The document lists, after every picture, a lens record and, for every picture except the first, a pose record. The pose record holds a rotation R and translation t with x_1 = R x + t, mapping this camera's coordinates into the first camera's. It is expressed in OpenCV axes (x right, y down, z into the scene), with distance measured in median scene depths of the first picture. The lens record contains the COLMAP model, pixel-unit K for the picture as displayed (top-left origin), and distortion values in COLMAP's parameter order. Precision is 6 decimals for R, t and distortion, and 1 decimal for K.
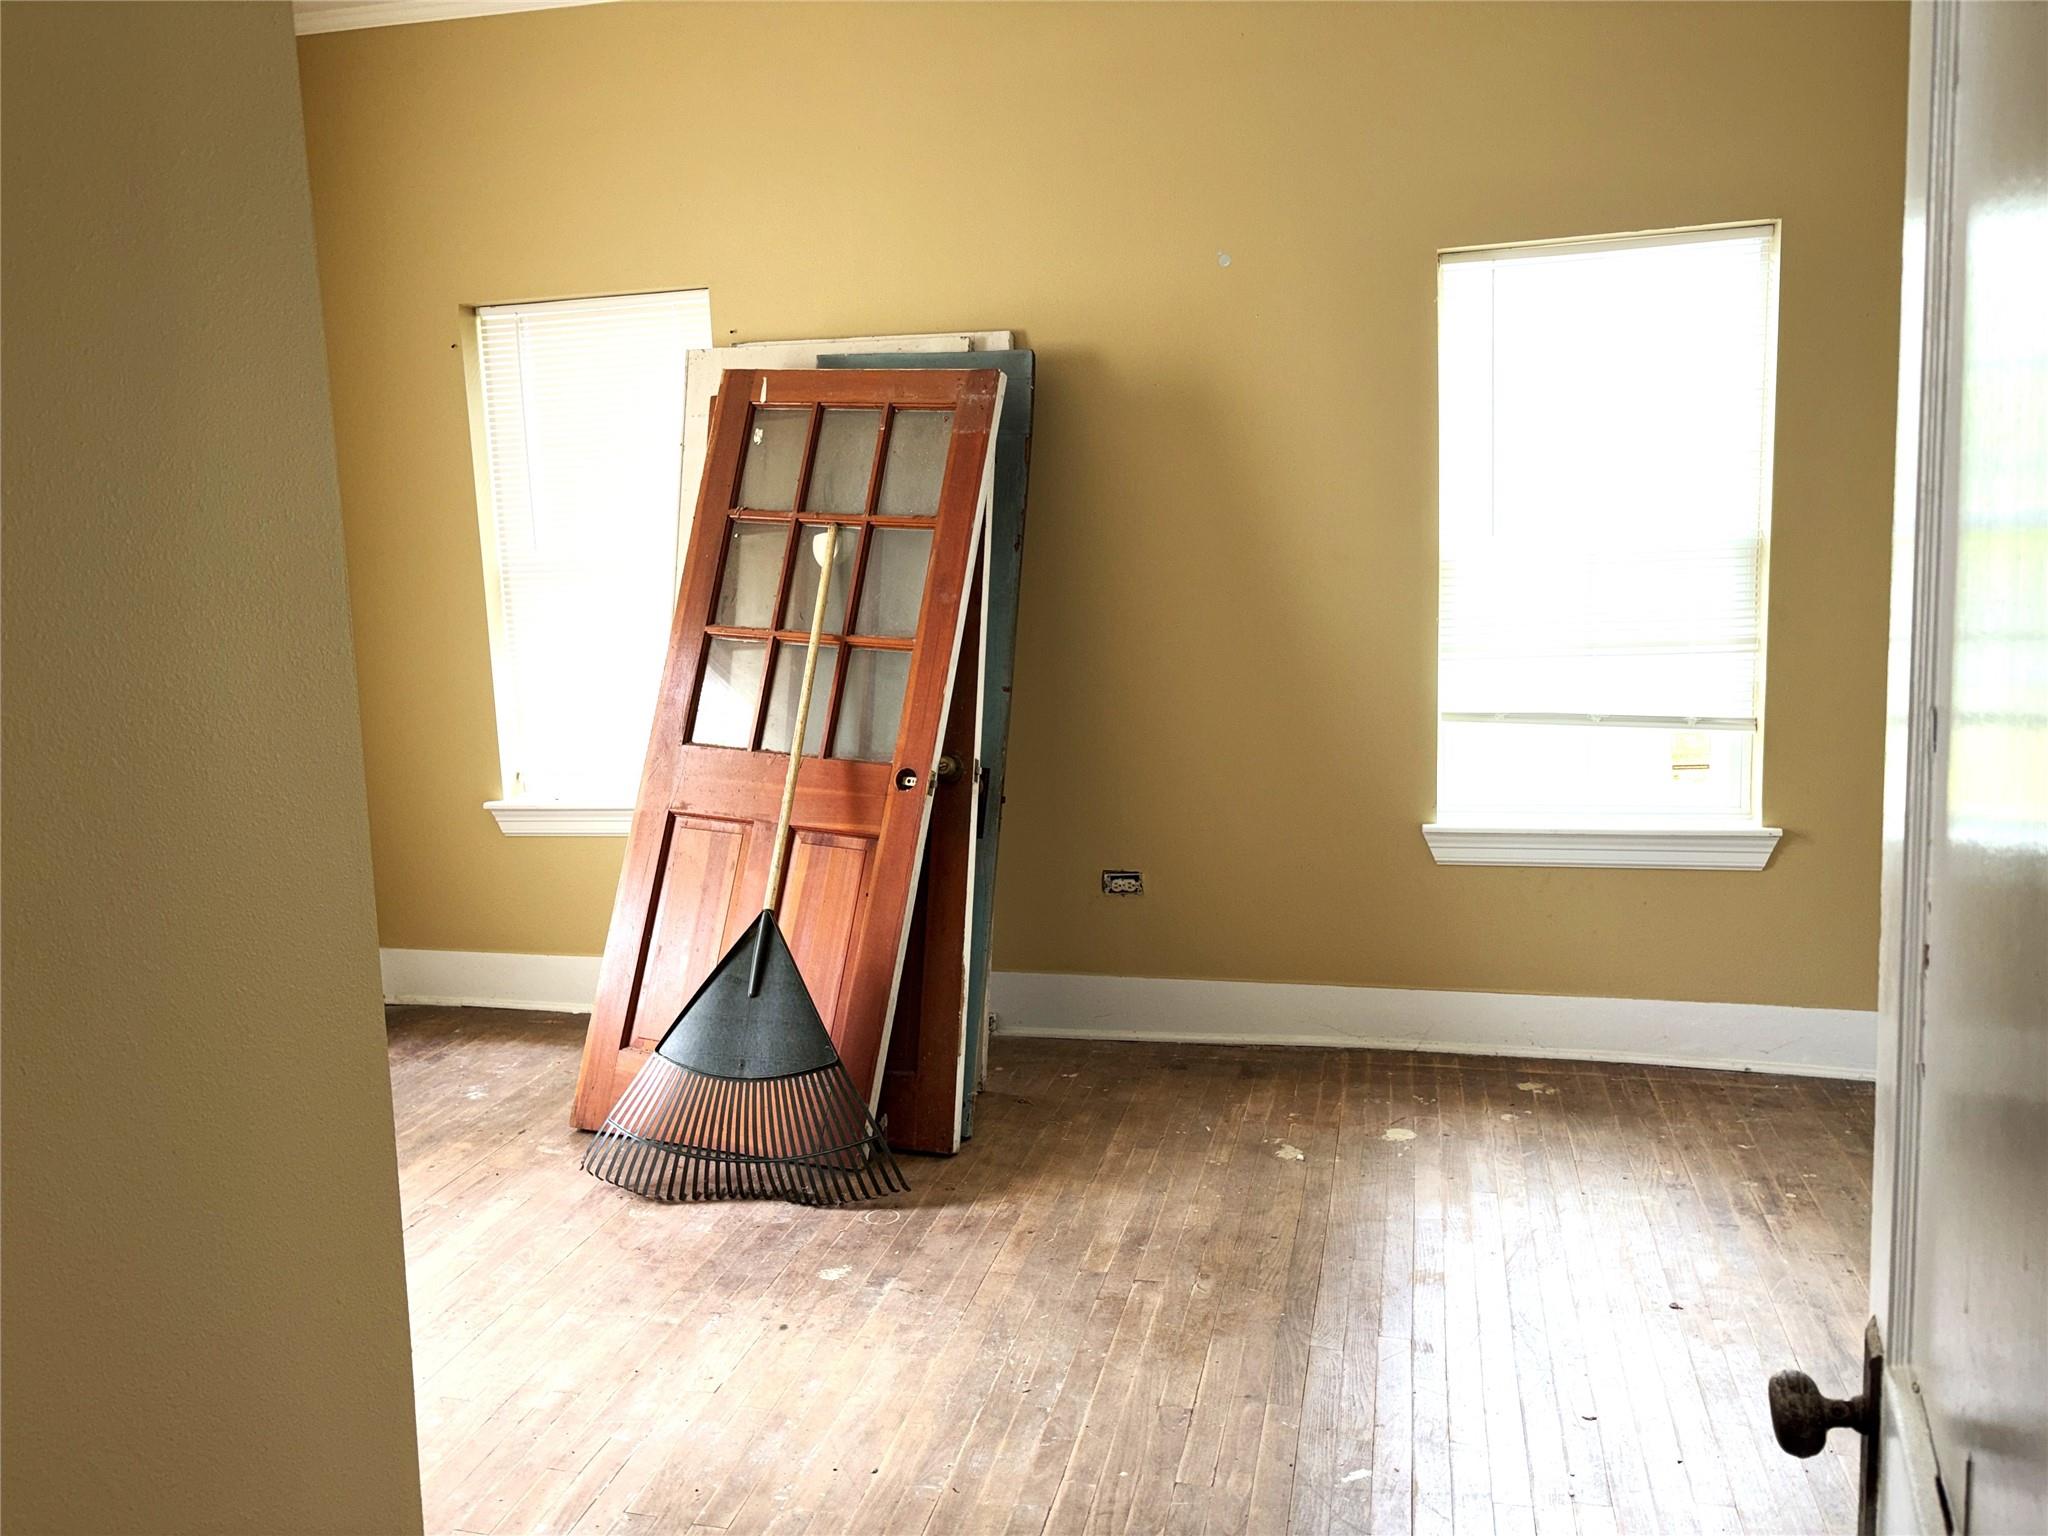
lens RADIAL K [[1537.1, 0, 1024.0], [0, 1537.1, 768.0], [0, 0, 1]] dist [0.006658, 0.003651]
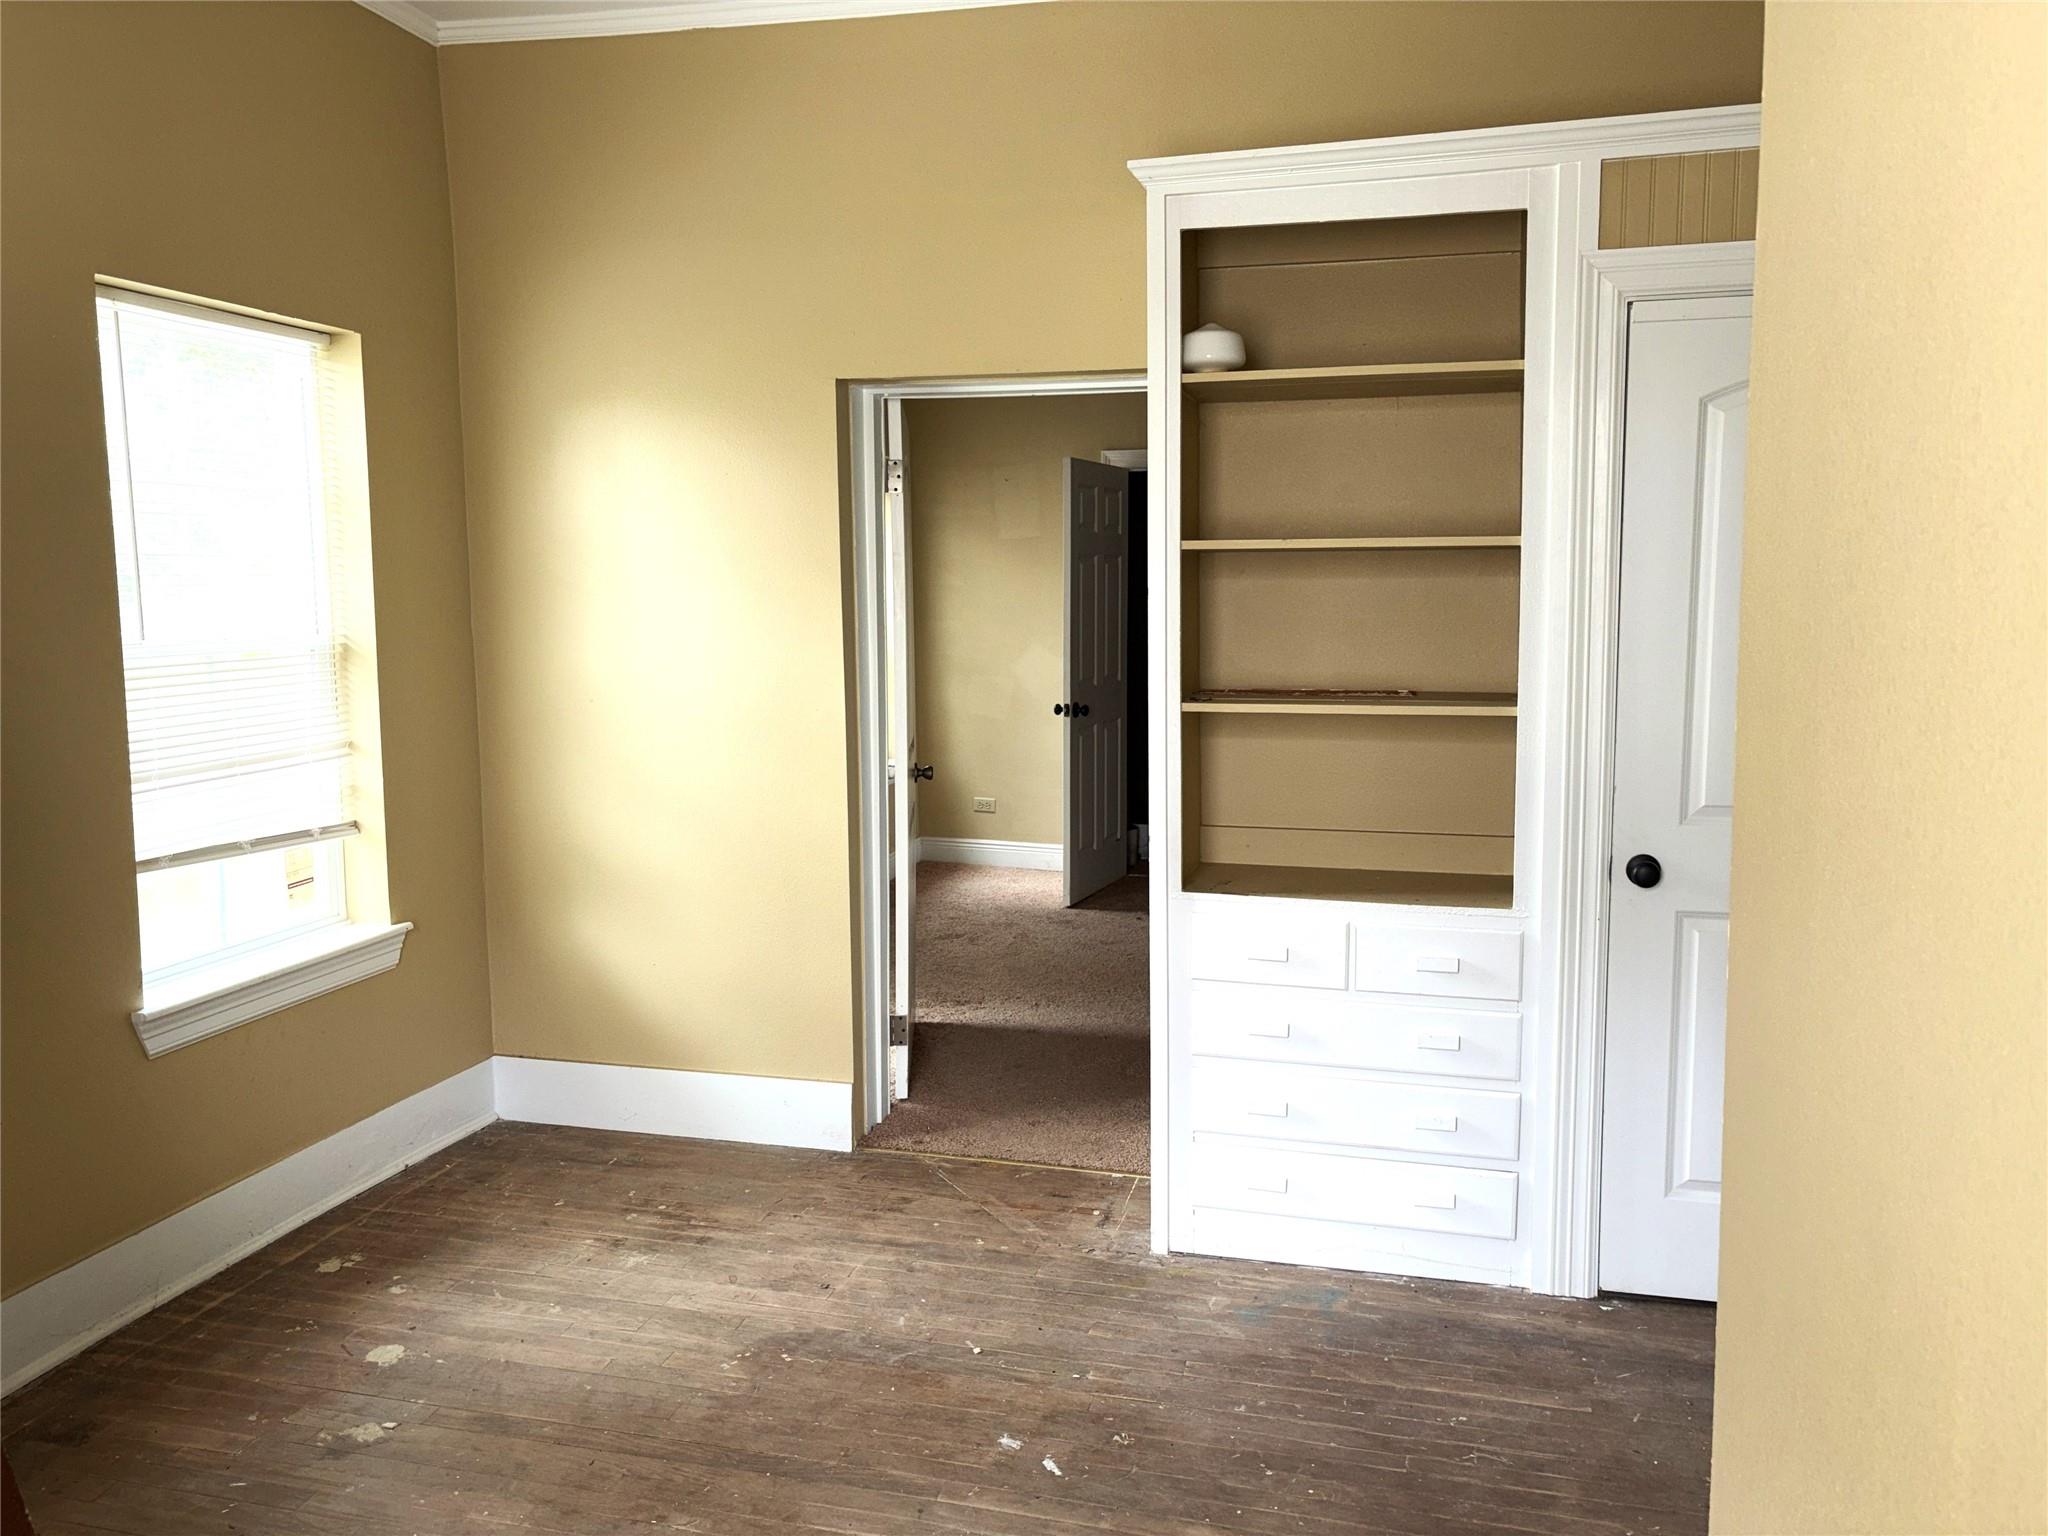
lens RADIAL K [[1537.1, 0, 1024.0], [0, 1537.1, 768.0], [0, 0, 1]] dist [0.006658, 0.003651]
pose [[0.022774, -0.090062, 0.995676, -0.507029], [0.158655, 0.983639, 0.085345, -0.083022], [-0.987071, 0.156025, 0.036690, 0.534928]]
